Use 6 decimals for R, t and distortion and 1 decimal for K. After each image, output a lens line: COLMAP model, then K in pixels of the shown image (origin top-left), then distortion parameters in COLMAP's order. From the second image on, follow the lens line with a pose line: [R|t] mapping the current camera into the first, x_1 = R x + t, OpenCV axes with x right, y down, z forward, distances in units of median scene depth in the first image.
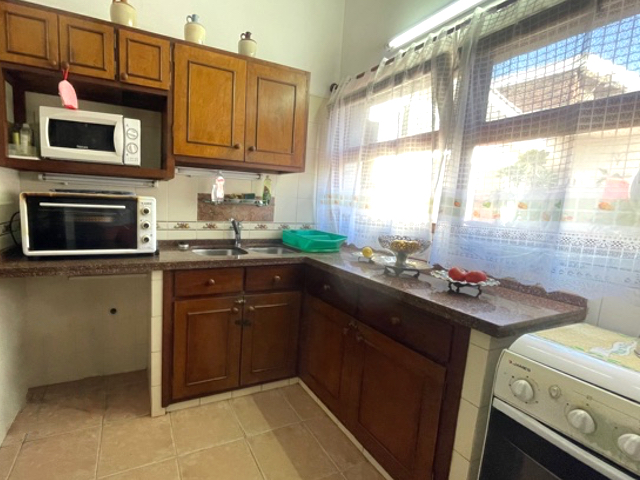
lens RADIAL K [[258.4, 0, 320.7], [0, 258.4, 240.5], [0, 0, 1]] dist [0.001116, 0.000208]
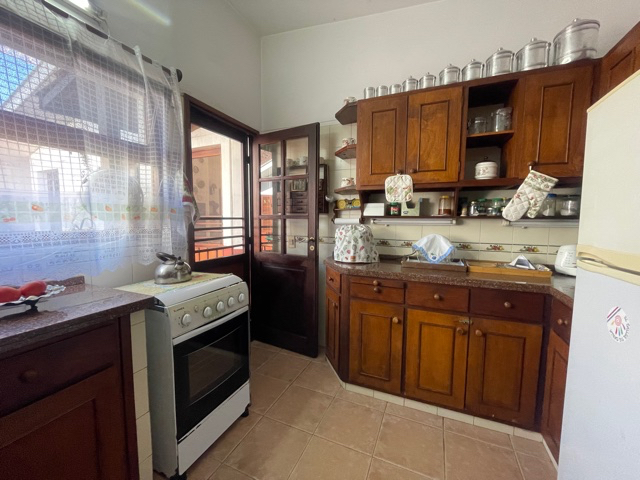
lens RADIAL K [[258.4, 0, 320.9], [0, 258.4, 239.5], [0, 0, 1]] dist [0.001116, 0.000208]
pose [[-0.760546, -0.059924, 0.646513, -0.640973], [0.078674, 0.979890, 0.183375, -0.104761], [-0.644500, 0.190329, -0.740537, 1.068765]]
